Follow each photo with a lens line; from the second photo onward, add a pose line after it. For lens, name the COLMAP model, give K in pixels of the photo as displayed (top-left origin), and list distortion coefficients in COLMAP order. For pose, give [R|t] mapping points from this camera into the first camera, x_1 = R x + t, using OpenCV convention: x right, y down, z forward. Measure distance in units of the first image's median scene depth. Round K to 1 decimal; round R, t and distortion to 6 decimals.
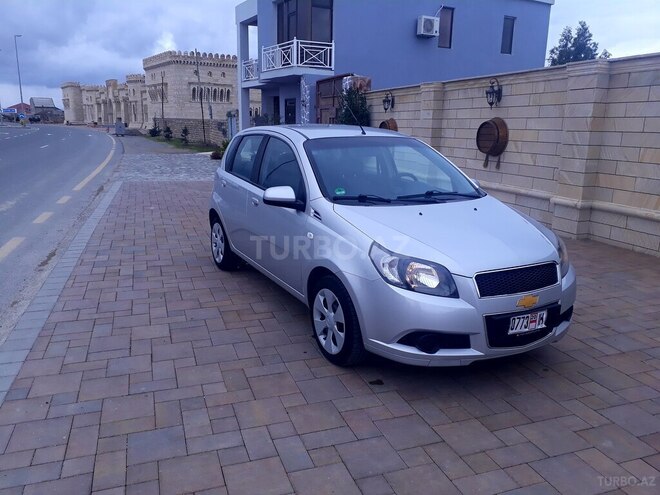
lens RADIAL K [[535.6, 0, 312.8], [0, 535.6, 247.5], [0, 0, 1]] dist [-0.001658, -0.002857]
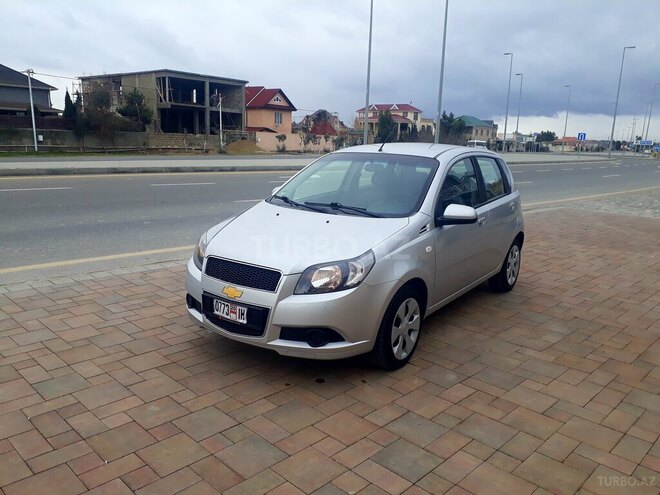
lens RADIAL K [[524.3, 0, 326.5], [0, 524.3, 246.9], [0, 0, 1]] dist [0.047175, -0.076224]
pose [[0.453672, 0.183379, -0.872097, 1.363579], [-0.232637, 0.969037, 0.082743, -0.122762], [0.860268, 0.165344, 0.482286, 0.594899]]
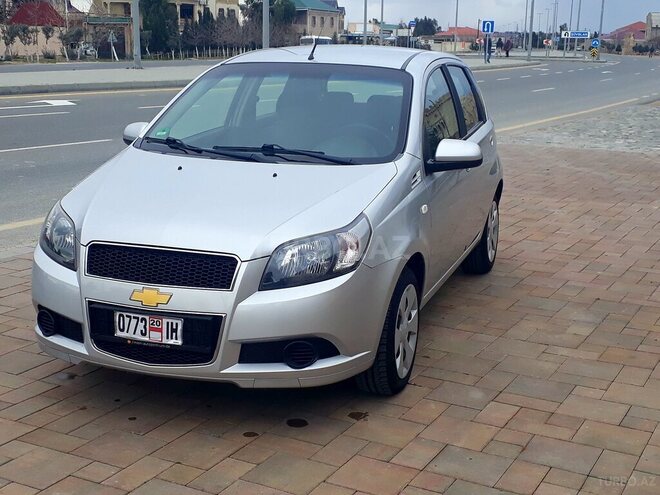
lens RADIAL K [[936.9, 0, 328.9], [0, 936.9, 261.5], [0, 0, 1]] dist [0.121408, -0.034156]
pose [[0.690467, 0.167781, -0.703637, 1.332169], [-0.179524, 0.982042, 0.058002, -0.053151], [0.700732, 0.086272, 0.708189, 0.289311]]
